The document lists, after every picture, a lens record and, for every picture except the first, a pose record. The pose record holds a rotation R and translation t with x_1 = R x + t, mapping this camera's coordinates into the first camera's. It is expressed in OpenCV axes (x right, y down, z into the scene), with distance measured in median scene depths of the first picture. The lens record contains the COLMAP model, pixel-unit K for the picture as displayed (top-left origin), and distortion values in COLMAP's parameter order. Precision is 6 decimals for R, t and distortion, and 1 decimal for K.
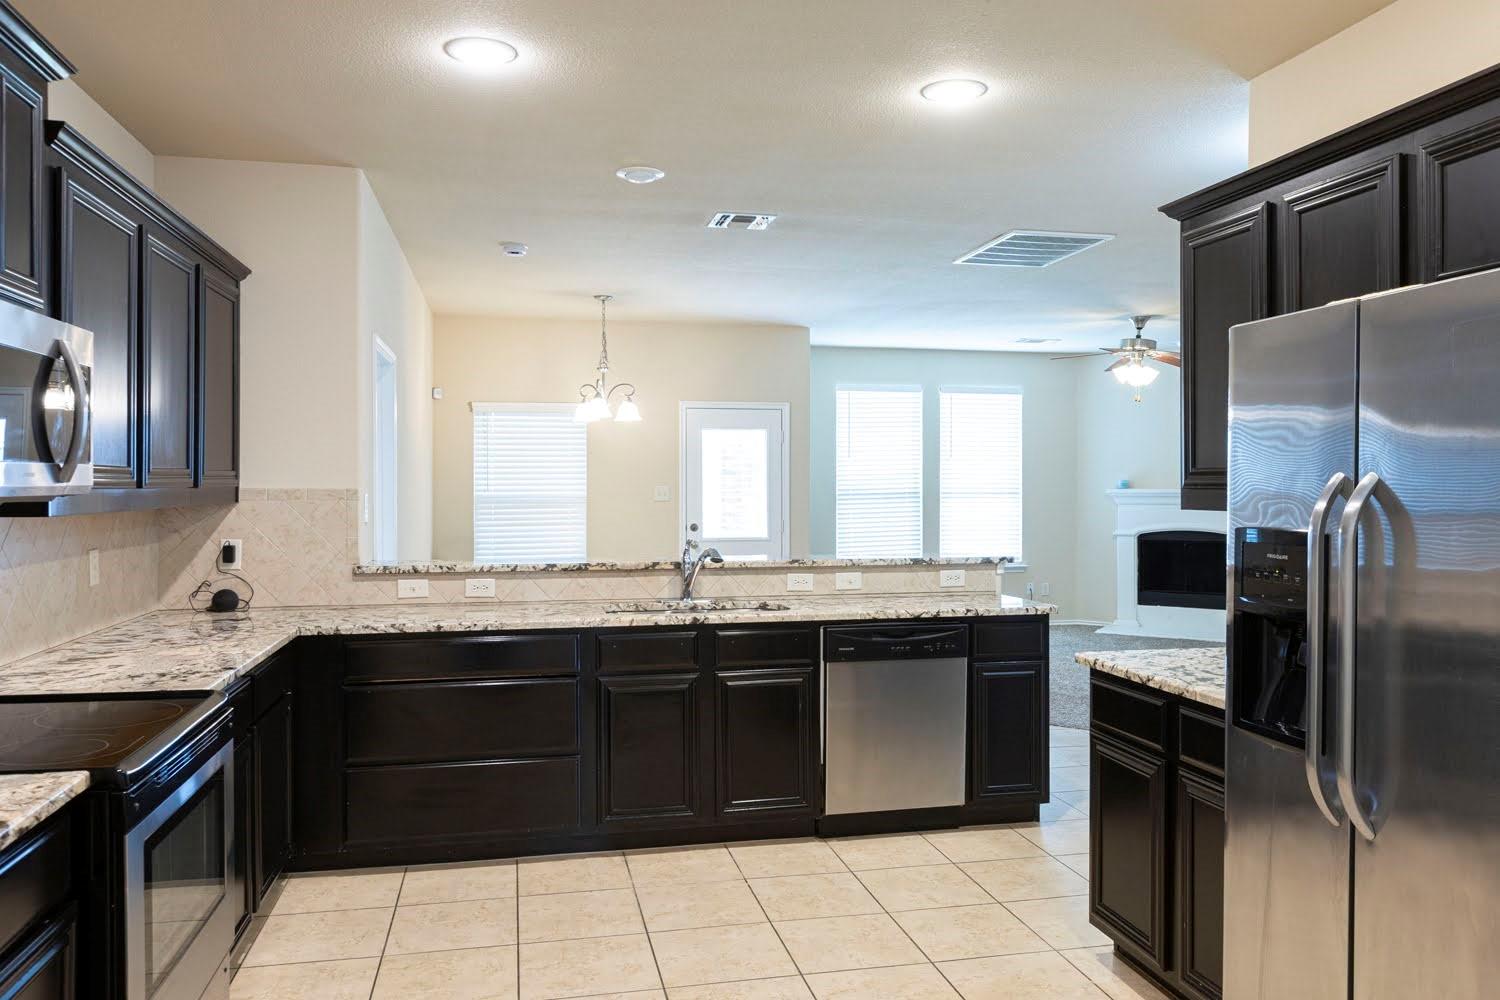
lens RADIAL K [[1080.4, 0, 747.5], [0, 1080.4, 493.9], [0, 0, 1]] dist [0.000609, -0.002204]
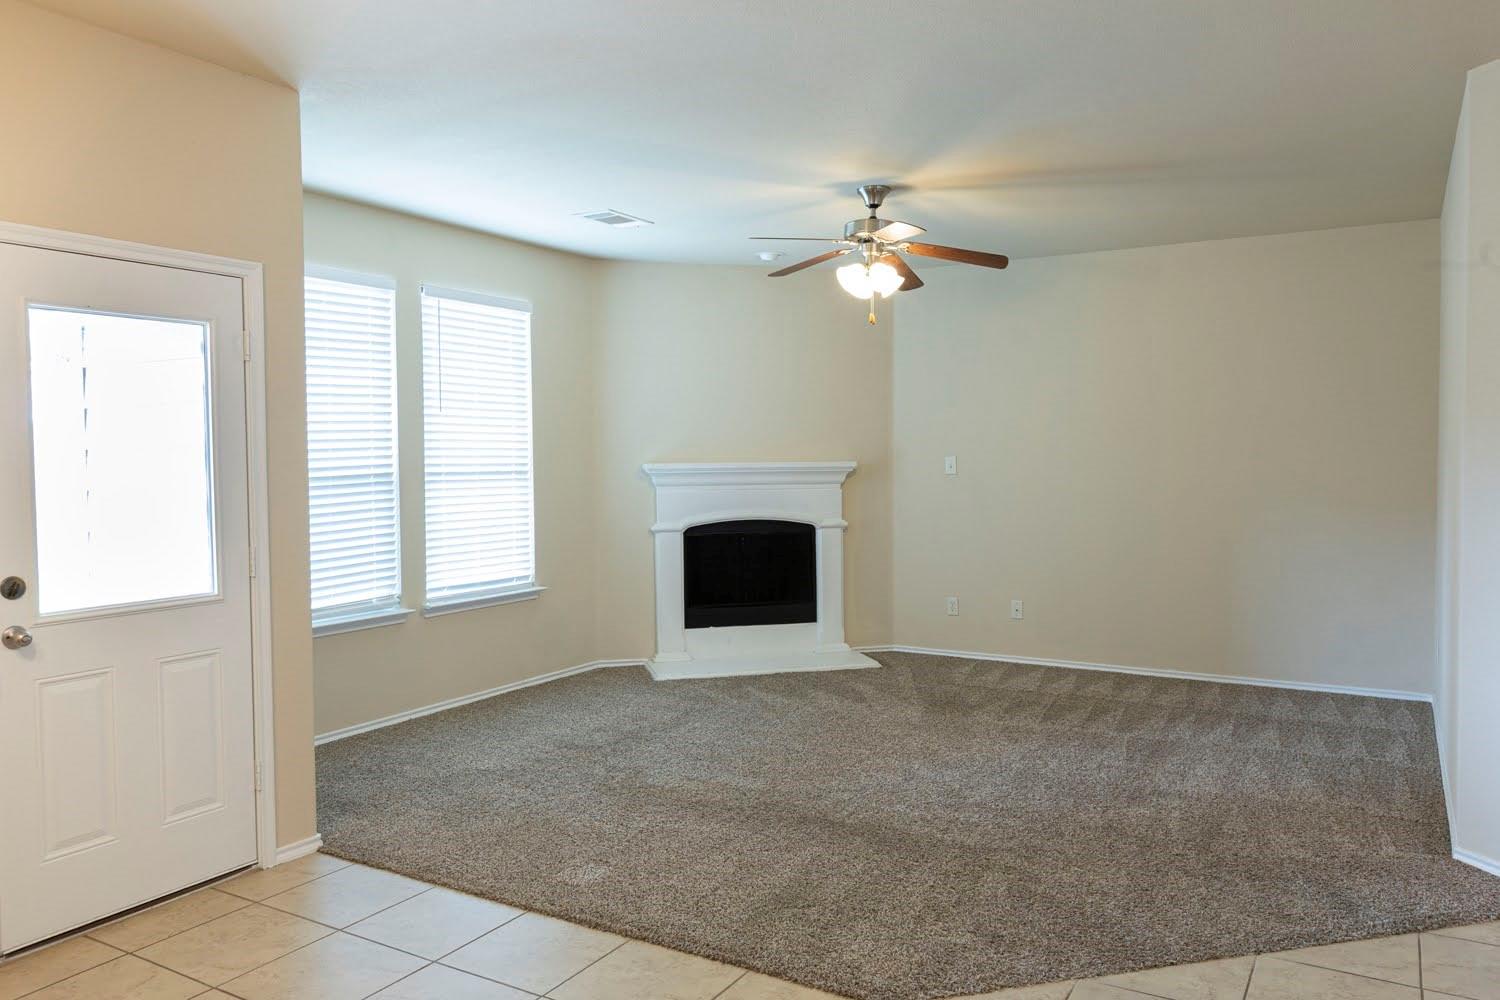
lens RADIAL K [[1080.4, 0, 752.6], [0, 1080.4, 496.1], [0, 0, 1]] dist [0.000609, -0.002204]
pose [[0.681286, -0.033988, 0.731227, -0.117460], [0.014836, 0.999357, 0.032628, -0.005296], [-0.731867, -0.011381, 0.681353, 0.492864]]
